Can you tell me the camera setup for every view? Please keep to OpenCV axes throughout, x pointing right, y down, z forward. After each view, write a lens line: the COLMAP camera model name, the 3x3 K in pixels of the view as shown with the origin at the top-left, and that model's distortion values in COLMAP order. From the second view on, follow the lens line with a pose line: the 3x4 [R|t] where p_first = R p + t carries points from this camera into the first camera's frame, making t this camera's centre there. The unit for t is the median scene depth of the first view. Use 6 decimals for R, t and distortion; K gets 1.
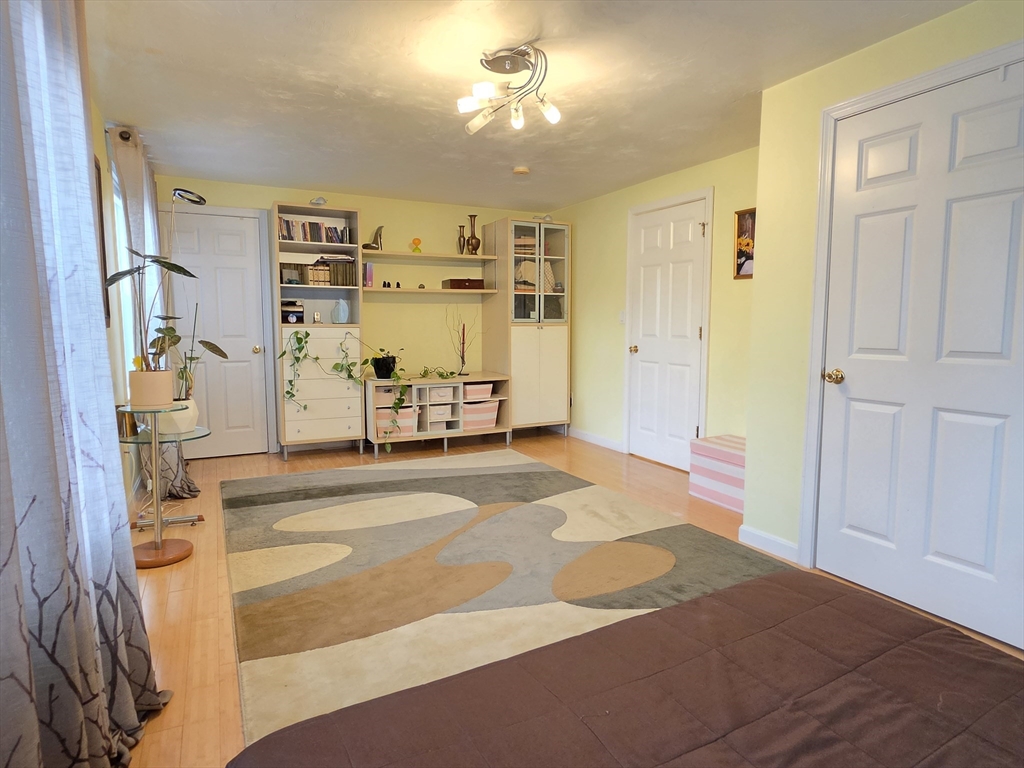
lens RADIAL K [[583.4, 0, 505.5], [0, 583.4, 382.9], [0, 0, 1]] dist [-0.001078, -0.001293]
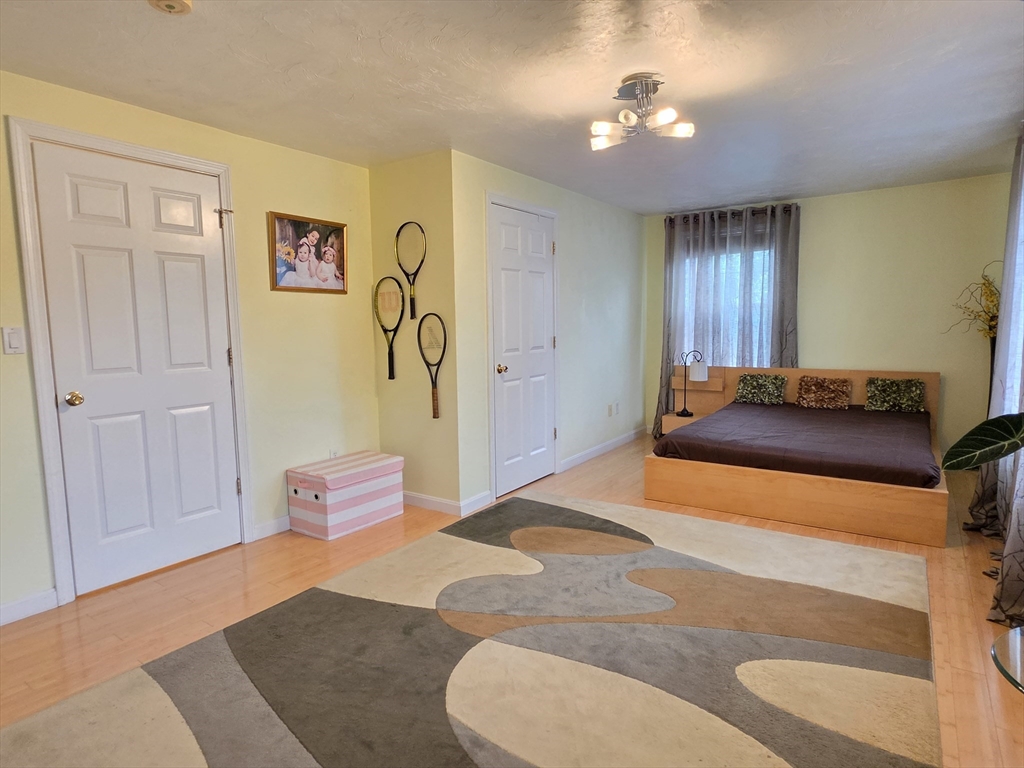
lens RADIAL K [[583.4, 0, 503.0], [0, 583.4, 383.0], [0, 0, 1]] dist [-0.001078, -0.001293]
pose [[-0.465803, -0.083093, 0.880979, -0.570542], [0.107961, 0.982807, 0.149780, -0.145666], [-0.878278, 0.164880, -0.448824, 1.193666]]
